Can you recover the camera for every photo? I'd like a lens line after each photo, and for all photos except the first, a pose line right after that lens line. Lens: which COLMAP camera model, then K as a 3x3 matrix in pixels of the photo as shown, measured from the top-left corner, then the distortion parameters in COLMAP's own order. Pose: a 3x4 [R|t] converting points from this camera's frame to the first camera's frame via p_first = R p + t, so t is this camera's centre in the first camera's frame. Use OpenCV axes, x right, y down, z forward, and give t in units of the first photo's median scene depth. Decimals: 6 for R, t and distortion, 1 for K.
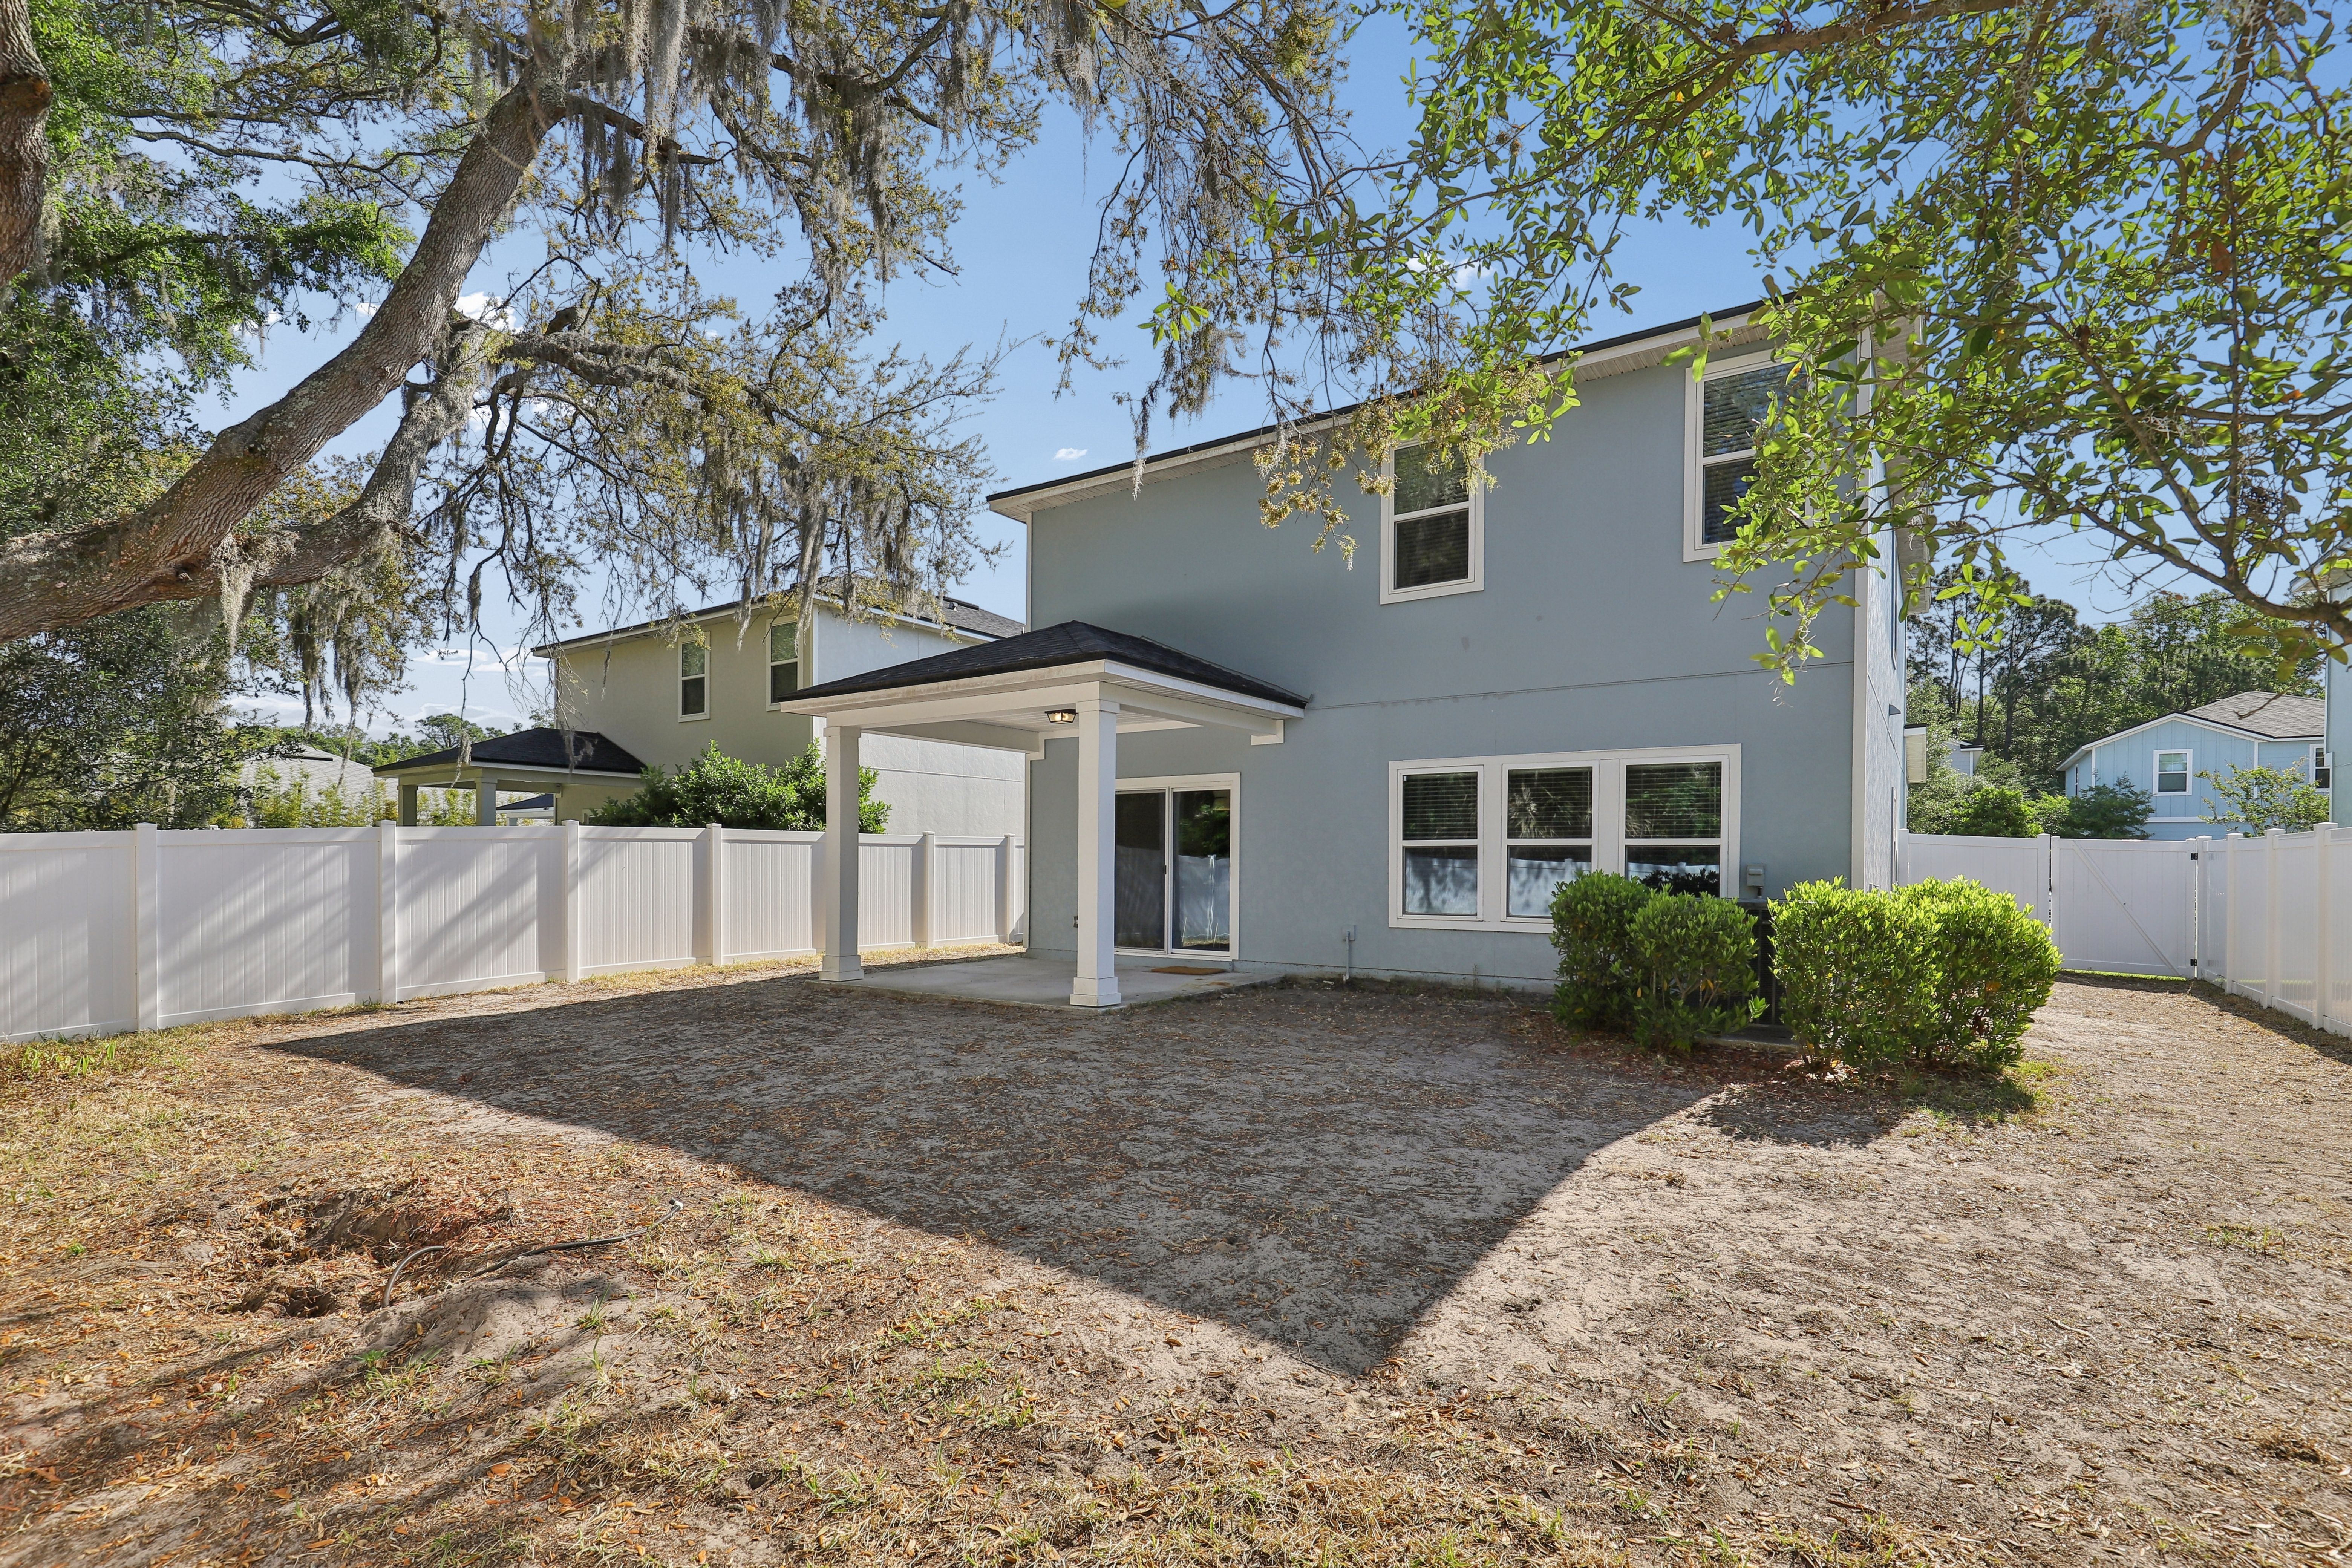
lens RADIAL K [[1123.2, 0, 1209.1], [0, 1123.2, 866.5], [0, 0, 1]] dist [-0.002411, -0.000270]
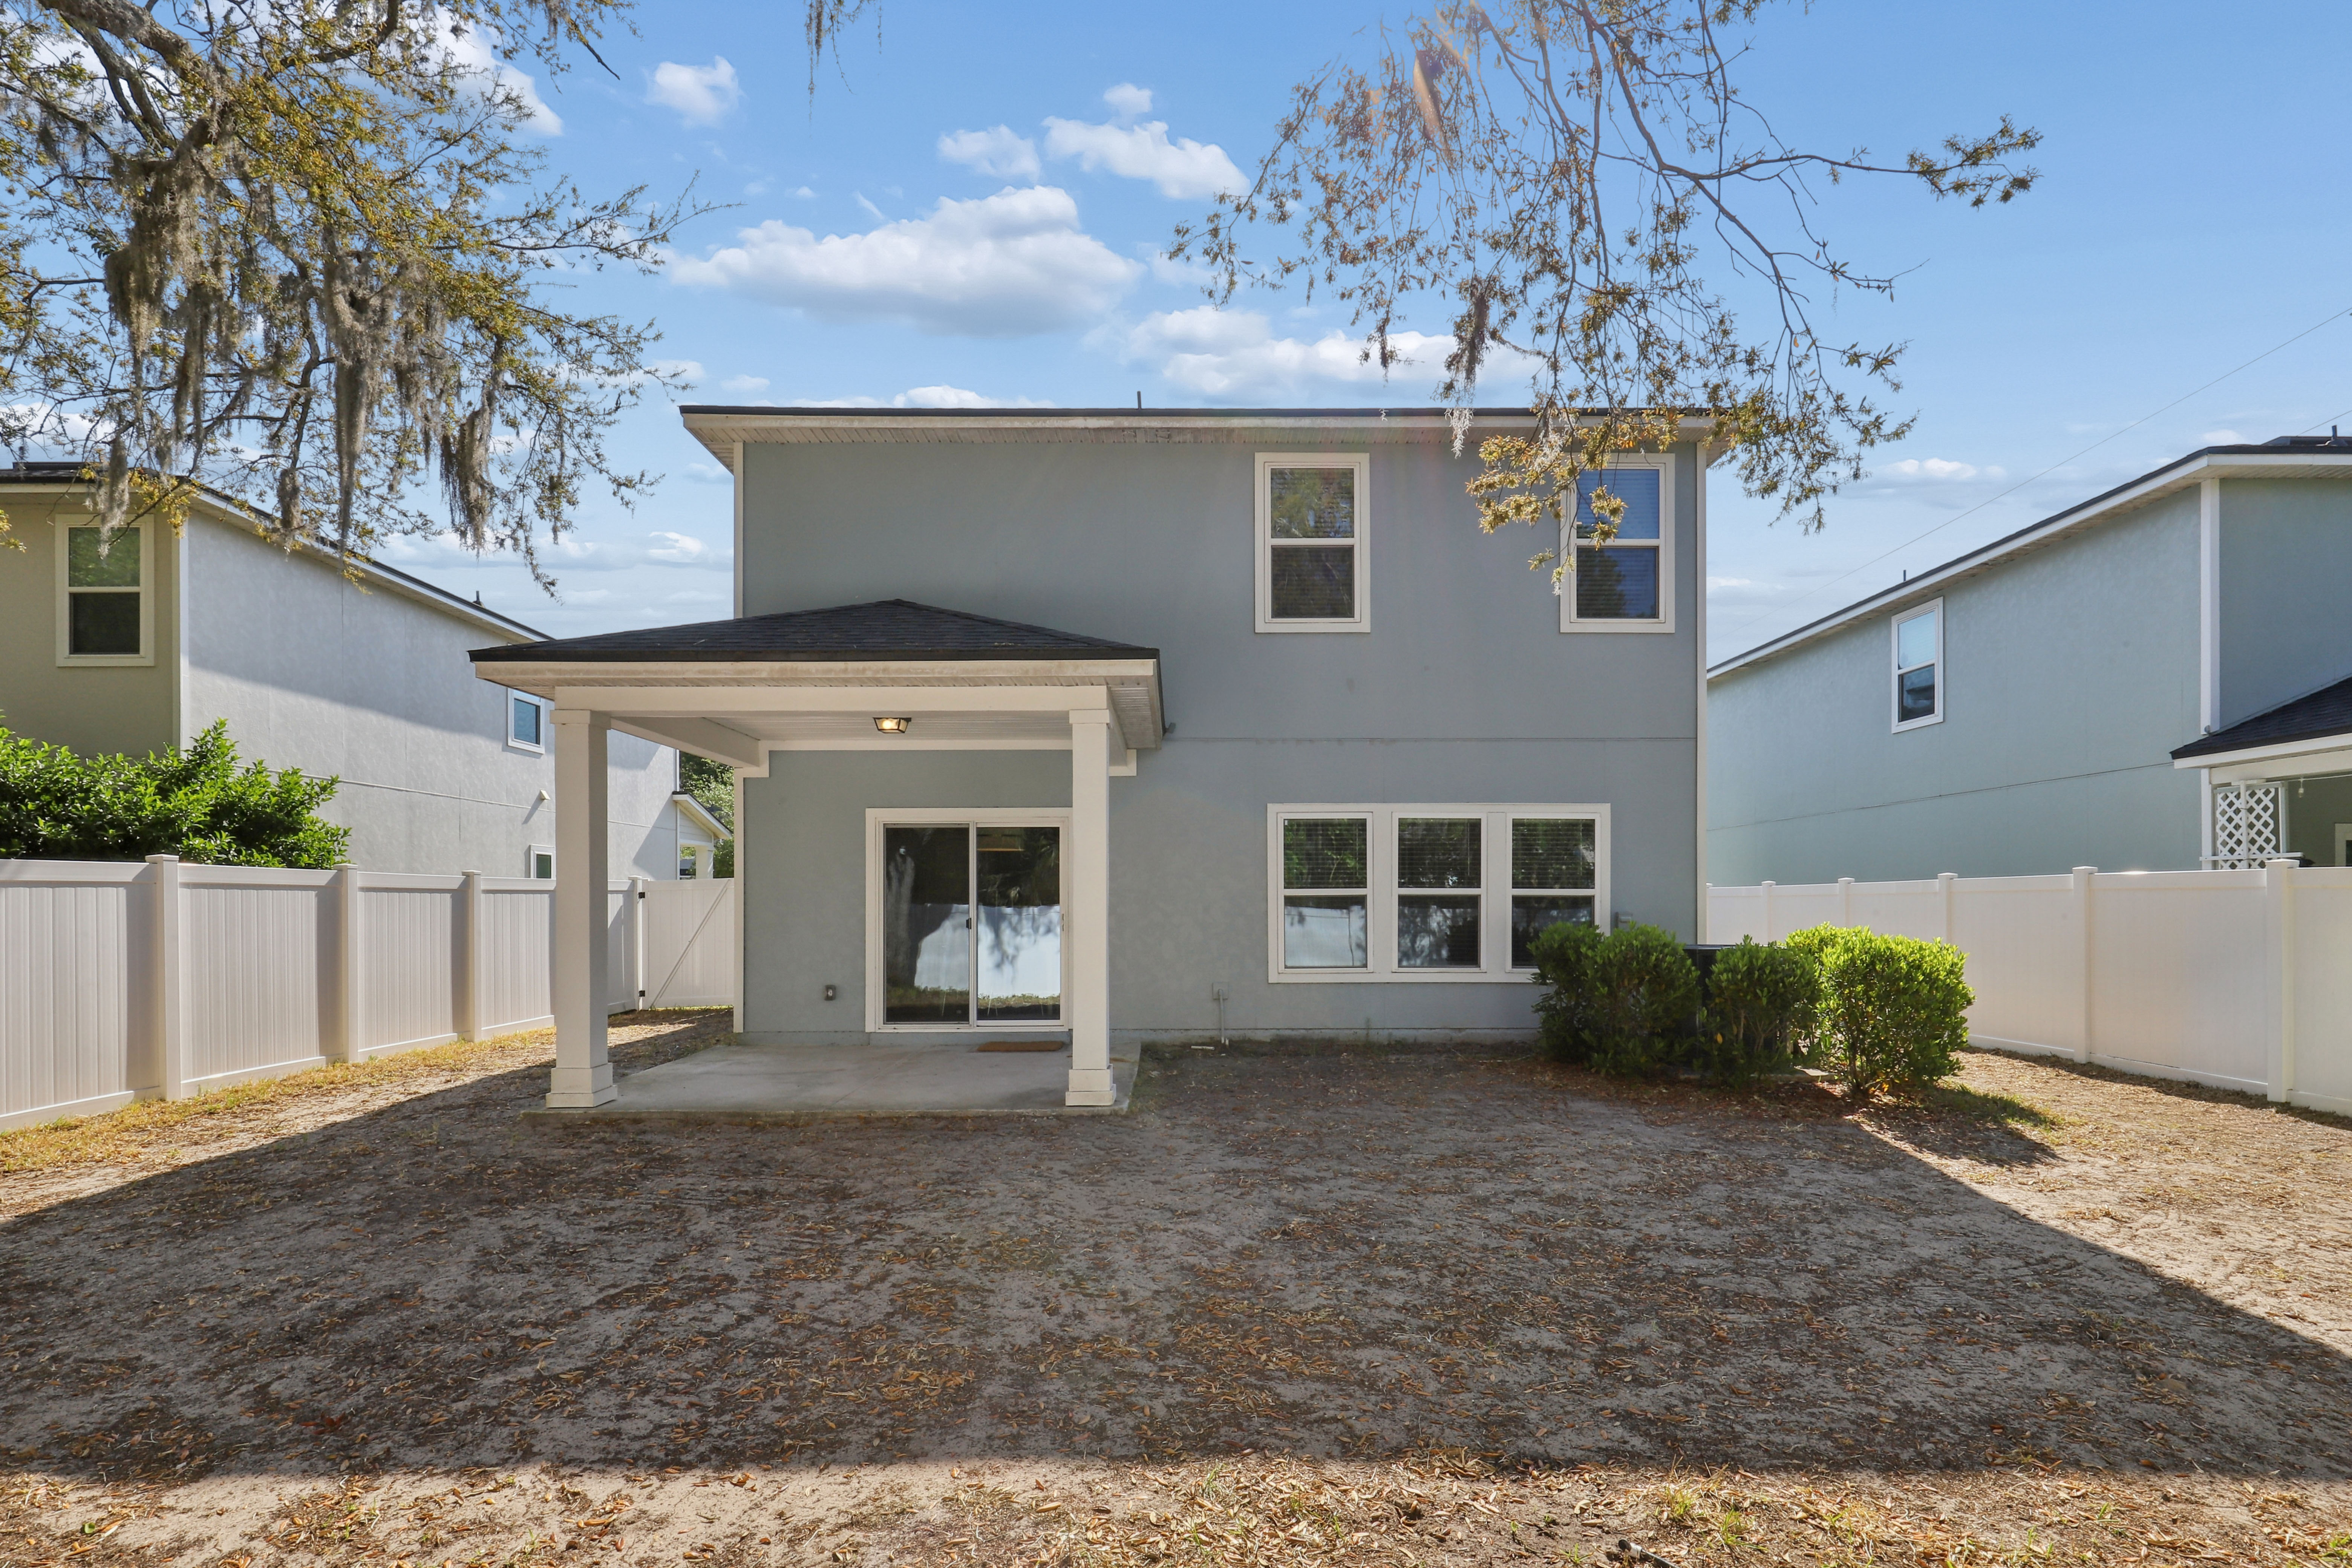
lens RADIAL K [[1115.1, 0, 1179.5], [0, 1115.1, 902.7], [0, 0, 1]] dist [0.000735, 0.000411]
pose [[0.822048, -0.004849, 0.569397, -0.499978], [0.007132, 0.999973, -0.001782, -0.012991], [-0.569373, 0.005526, 0.822061, 0.340620]]
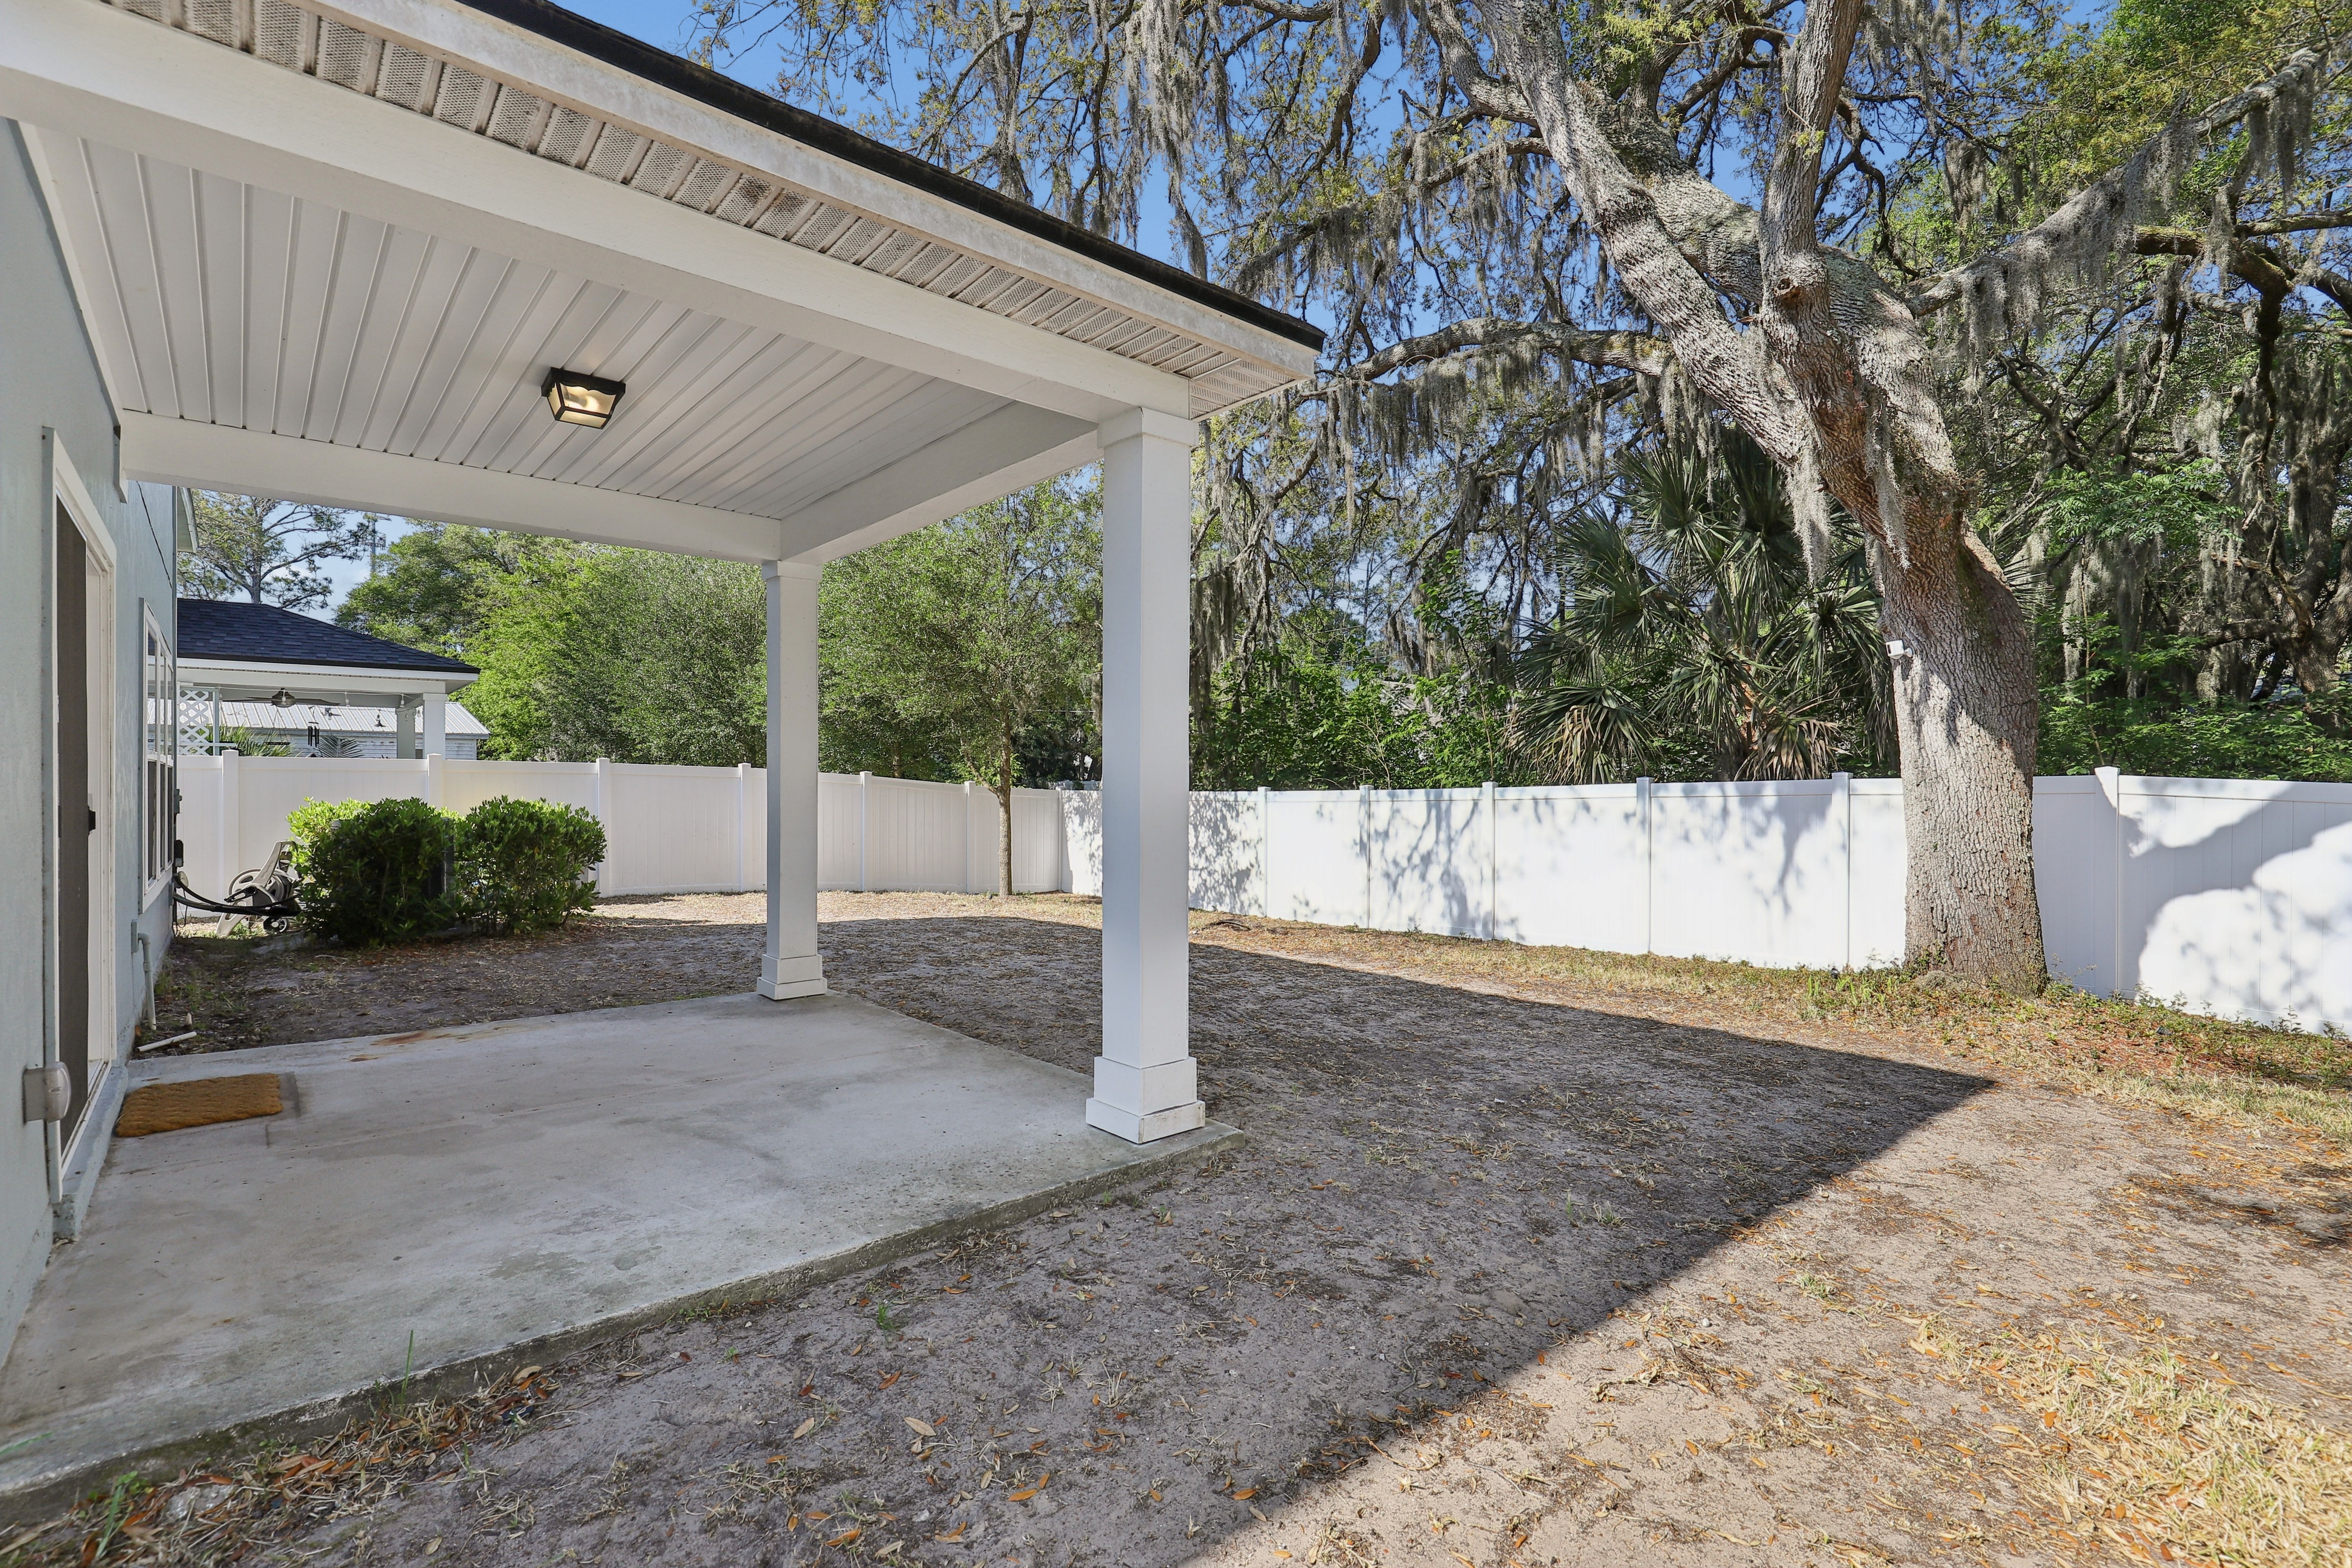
lens RADIAL K [[1083.1, 0, 1172.0], [0, 1083.1, 797.2], [0, 0, 1]] dist [-0.001124, -0.000092]
pose [[-0.968199, -0.007336, 0.250076, -0.514533], [-0.005145, 0.999942, 0.009415, -0.005287], [-0.250130, 0.007829, -0.968181, 1.634752]]
